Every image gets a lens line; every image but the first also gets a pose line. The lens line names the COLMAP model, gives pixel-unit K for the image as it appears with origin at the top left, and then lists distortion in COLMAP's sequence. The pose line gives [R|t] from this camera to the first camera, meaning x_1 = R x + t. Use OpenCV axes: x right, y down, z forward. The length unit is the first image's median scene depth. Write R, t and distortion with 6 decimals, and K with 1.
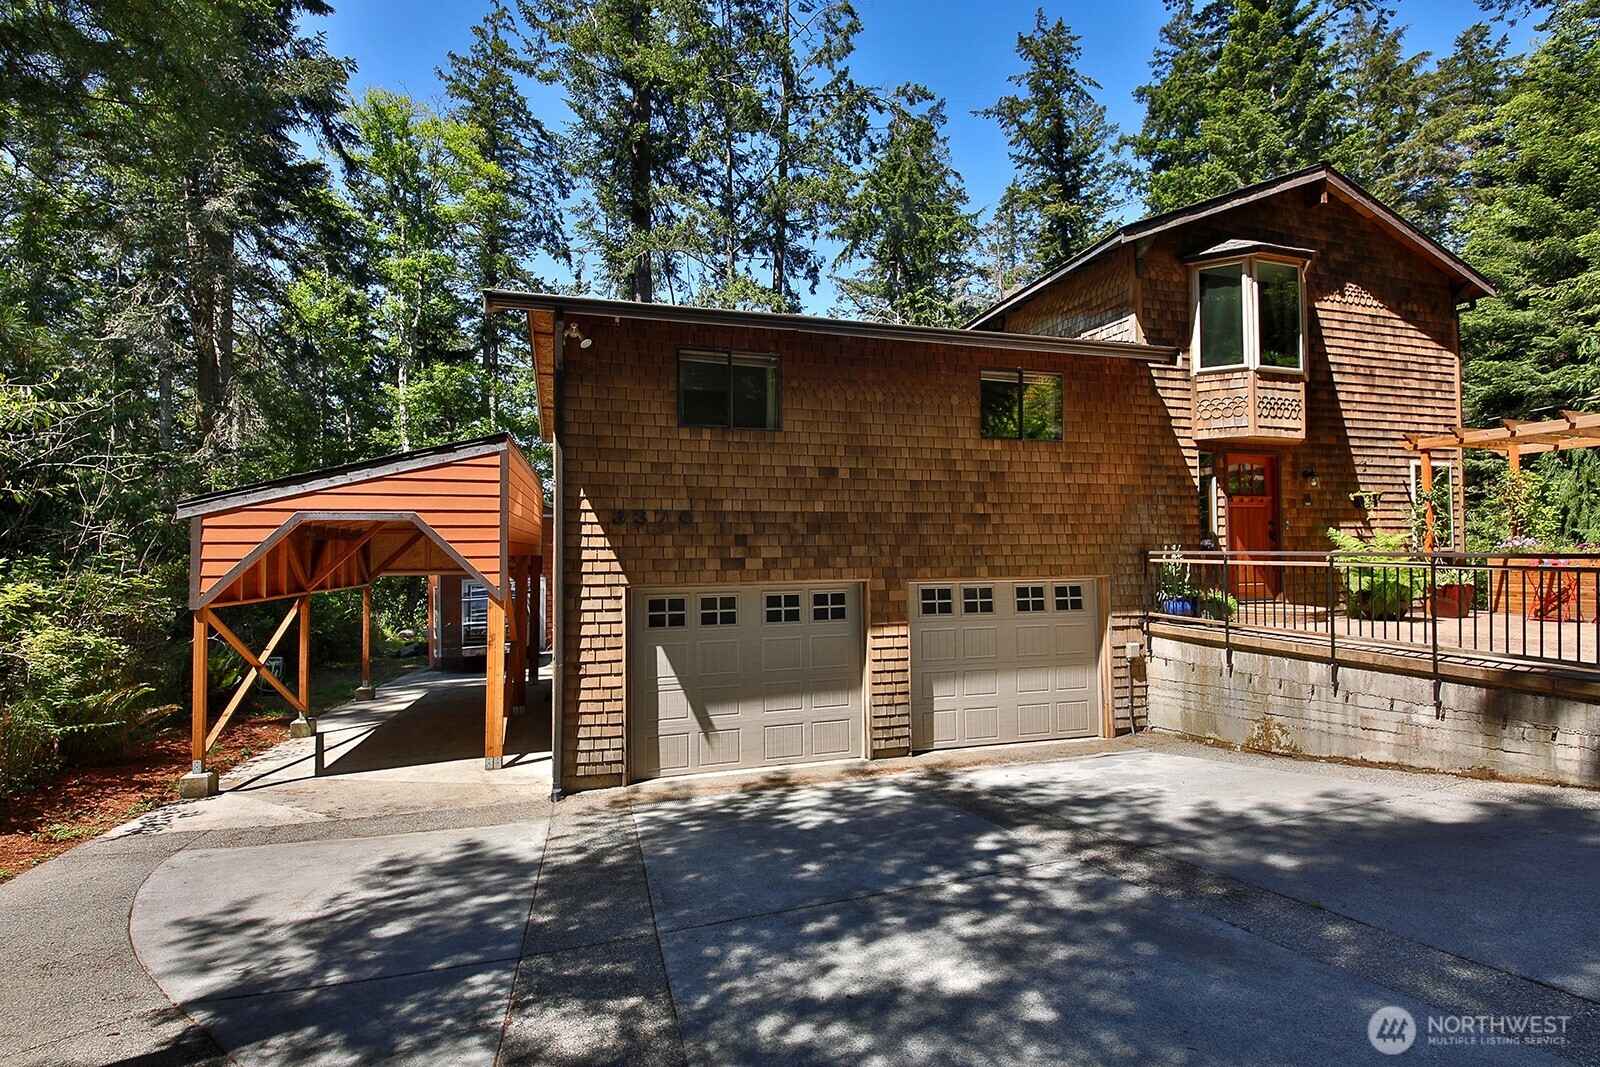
lens RADIAL K [[692.1, 0, 800.0], [0, 692.1, 533.5], [0, 0, 1]] dist [-0.000847, -0.000651]
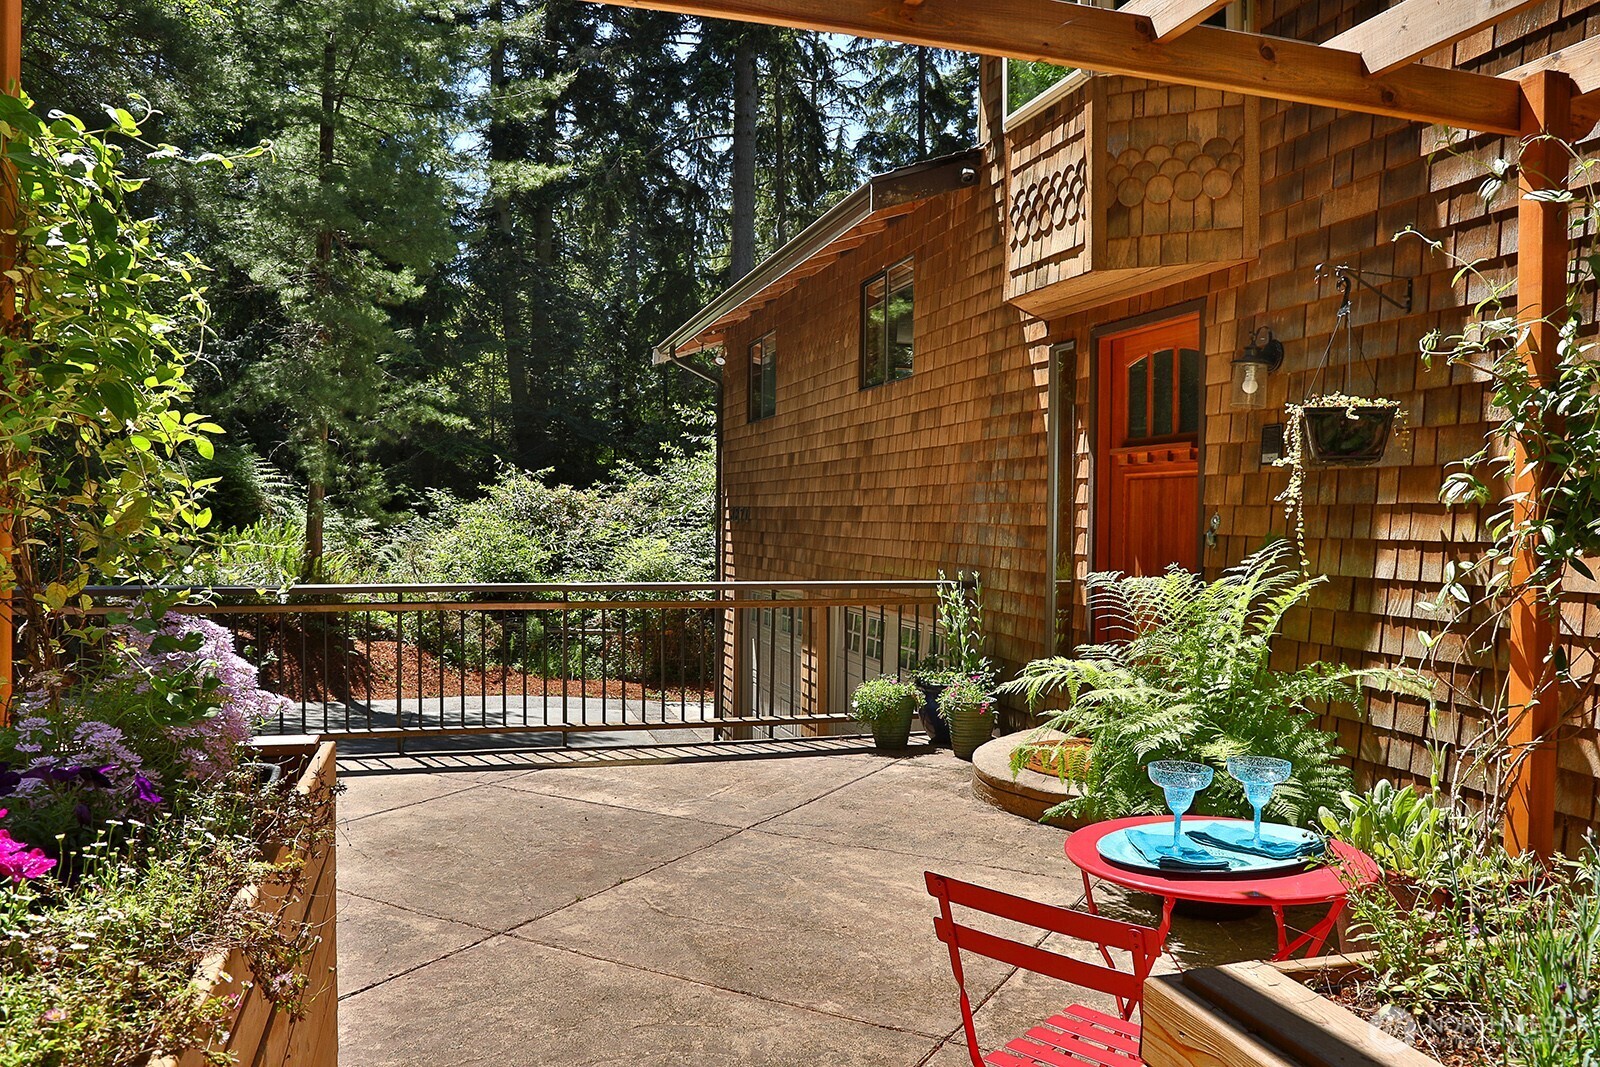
lens RADIAL K [[1192.6, 0, 800.0], [0, 1192.6, 533.5], [0, 0, 1]] dist [-0.070969, 0.002606]
pose [[0.023932, 0.019039, -0.999532, 1.311929], [0.002618, 0.999814, 0.019107, -0.023100], [0.999710, -0.003074, 0.023878, 0.859295]]
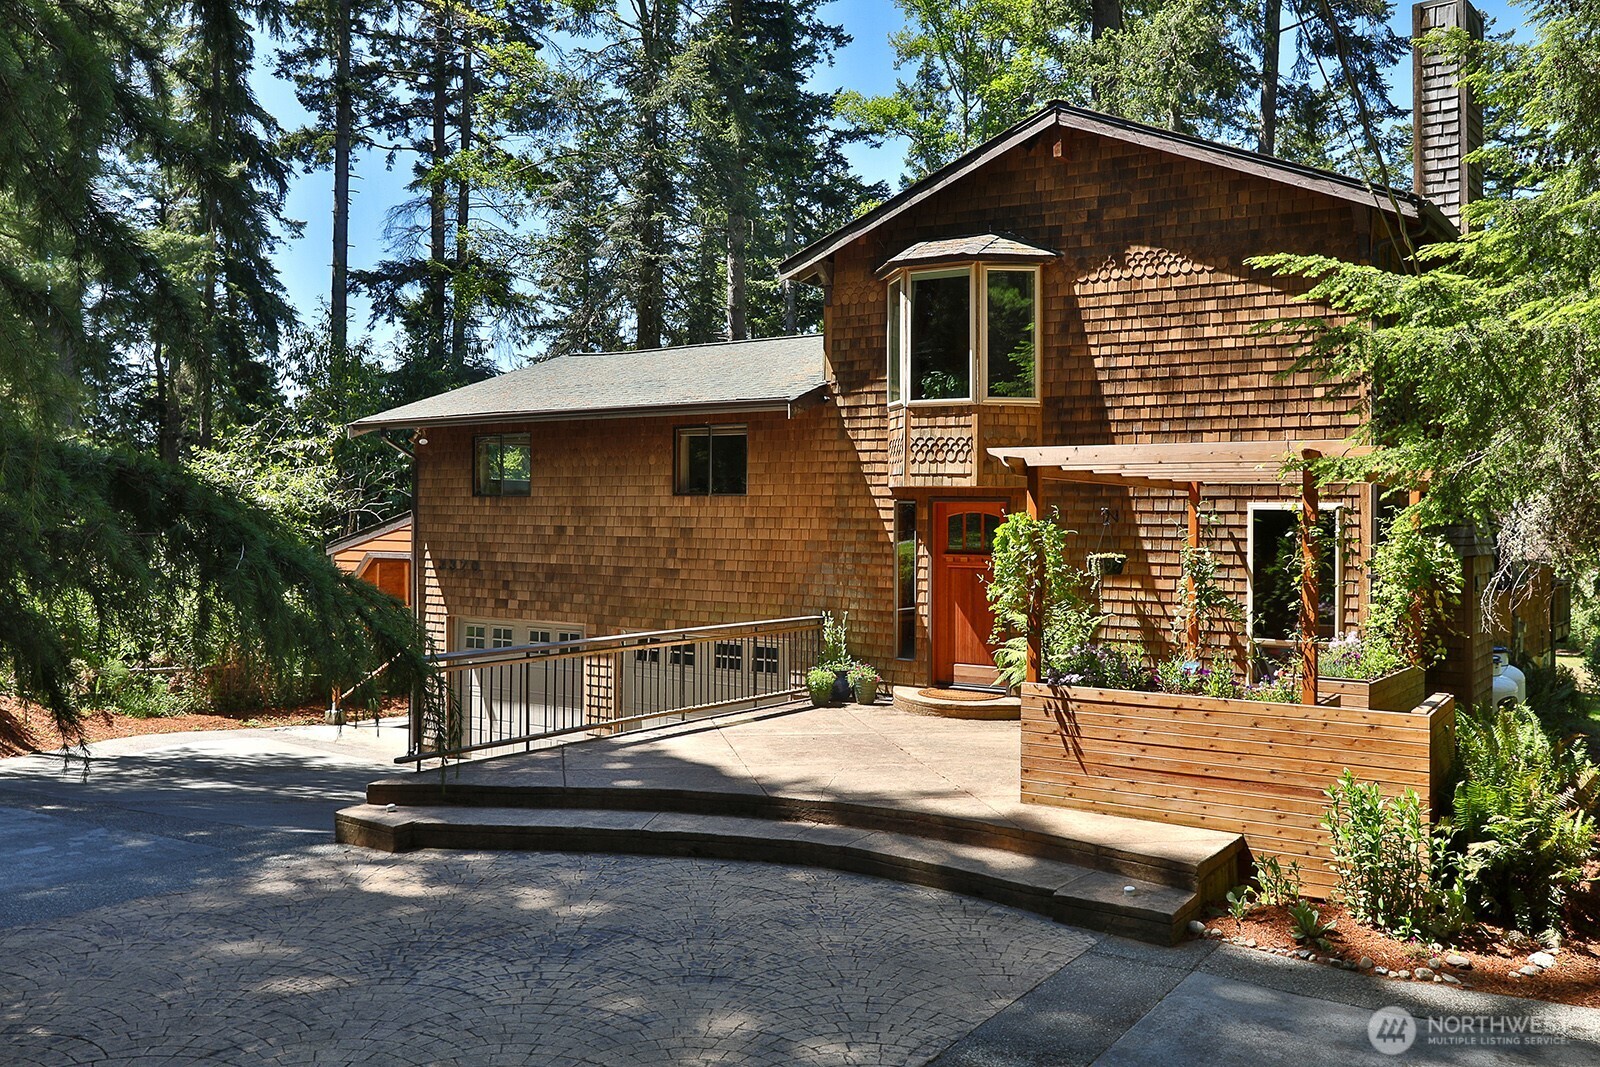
lens RADIAL K [[1312.2, 0, 800.0], [0, 1312.2, 533.5], [0, 0, 1]] dist [-0.003162, -0.000360]
pose [[0.651645, 0.019176, -0.758281, 1.754681], [-0.002200, 0.999724, 0.023391, -0.119457], [0.758521, -0.013575, 0.651508, -0.124911]]
